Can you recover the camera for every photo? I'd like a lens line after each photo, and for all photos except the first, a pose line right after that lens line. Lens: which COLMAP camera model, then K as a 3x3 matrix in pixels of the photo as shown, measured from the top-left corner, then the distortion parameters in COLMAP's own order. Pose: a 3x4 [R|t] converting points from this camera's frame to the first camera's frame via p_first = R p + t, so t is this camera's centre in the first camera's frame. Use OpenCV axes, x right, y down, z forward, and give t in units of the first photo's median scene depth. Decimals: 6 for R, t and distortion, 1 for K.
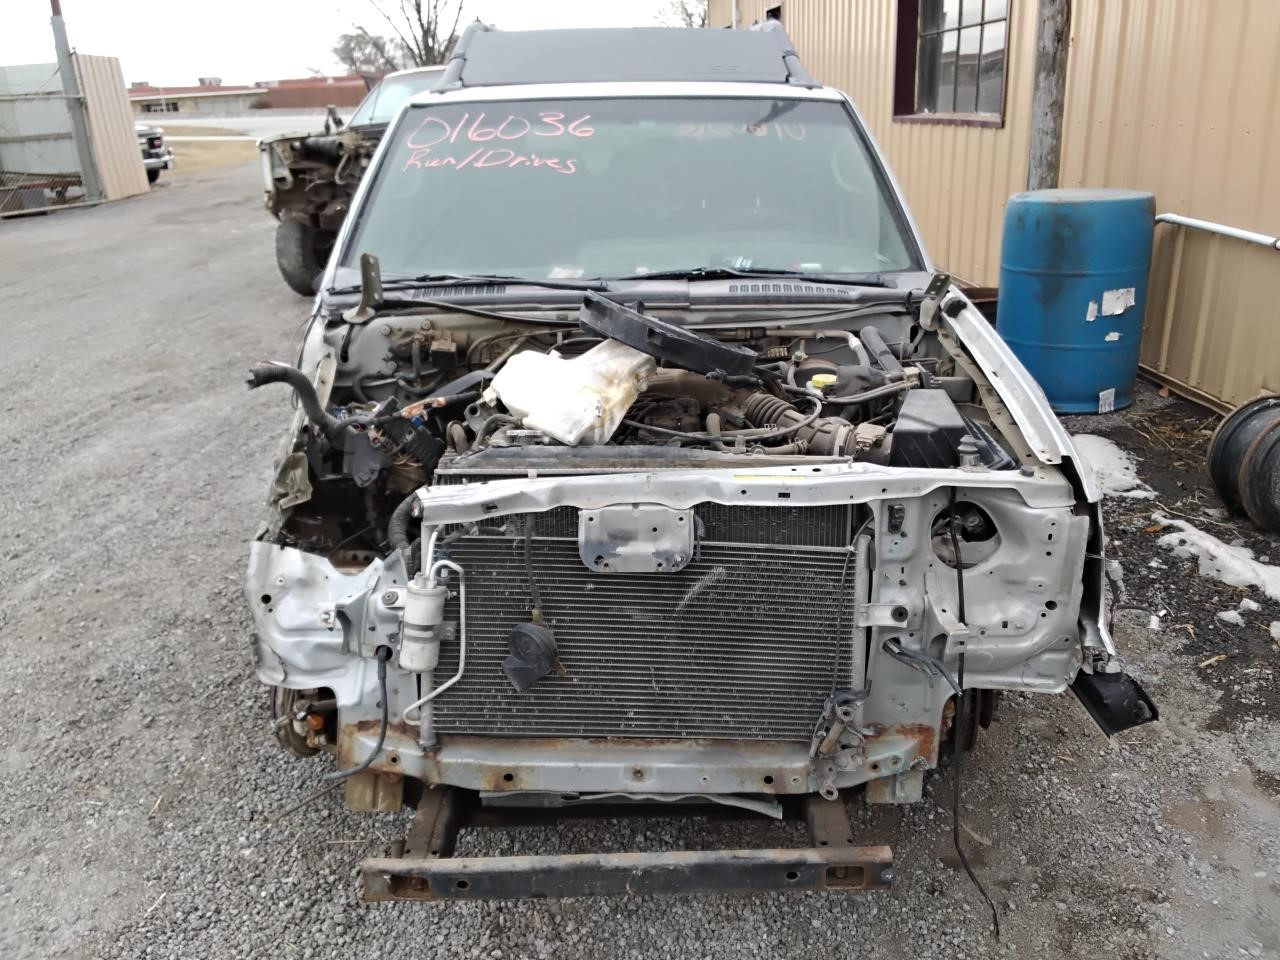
lens RADIAL K [[1038.1, 0, 640.0], [0, 1038.1, 480.0], [0, 0, 1]] dist [-0.000039, -0.000689]
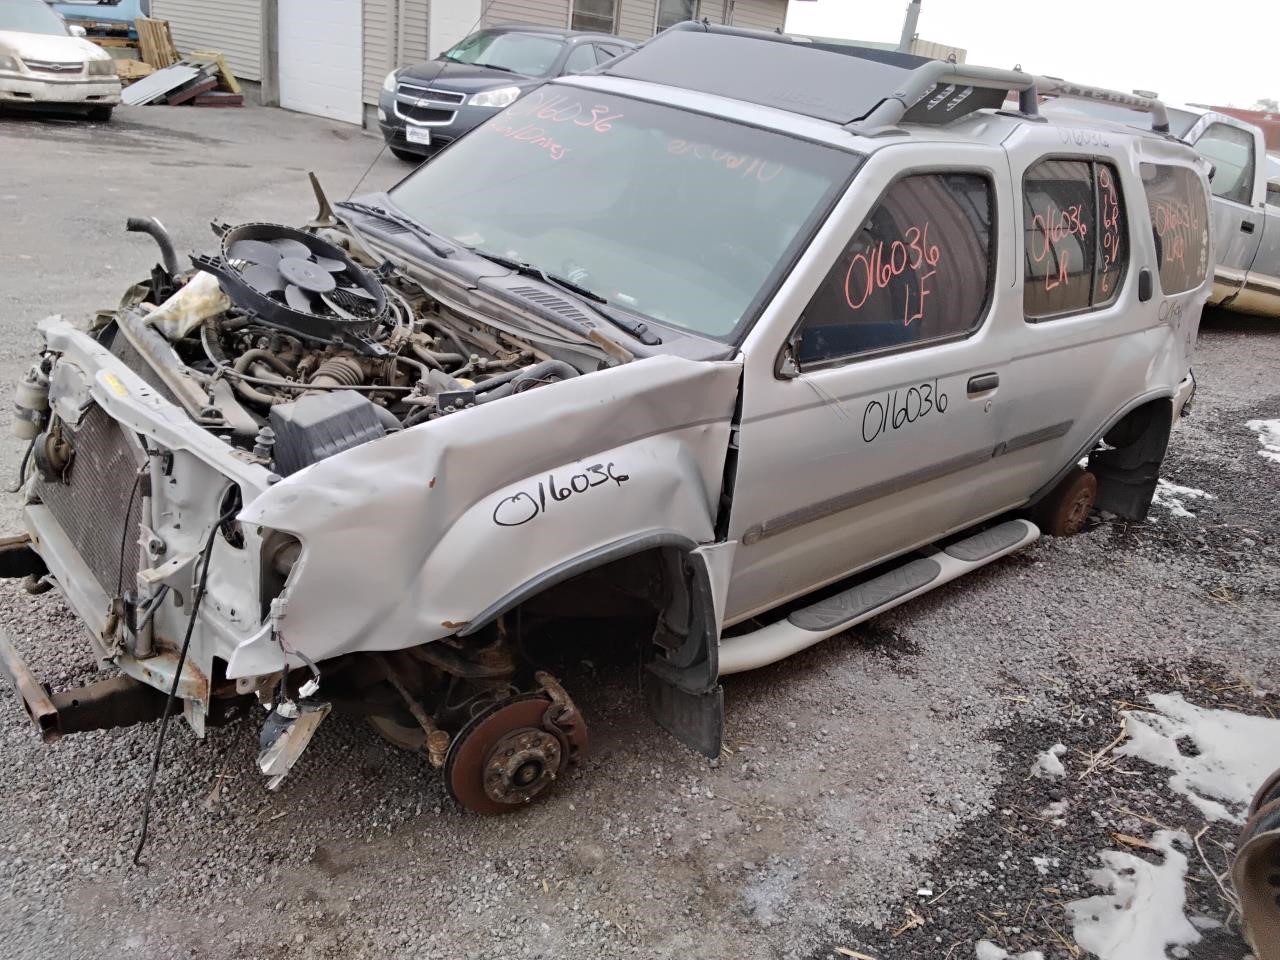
lens RADIAL K [[1038.1, 0, 640.0], [0, 1038.1, 480.0], [0, 0, 1]] dist [-0.000039, -0.000689]
pose [[0.689117, 0.393937, -0.608219, 0.629284], [-0.398508, 0.907031, 0.135961, -0.145246], [0.605234, 0.148687, 0.782038, 0.222653]]
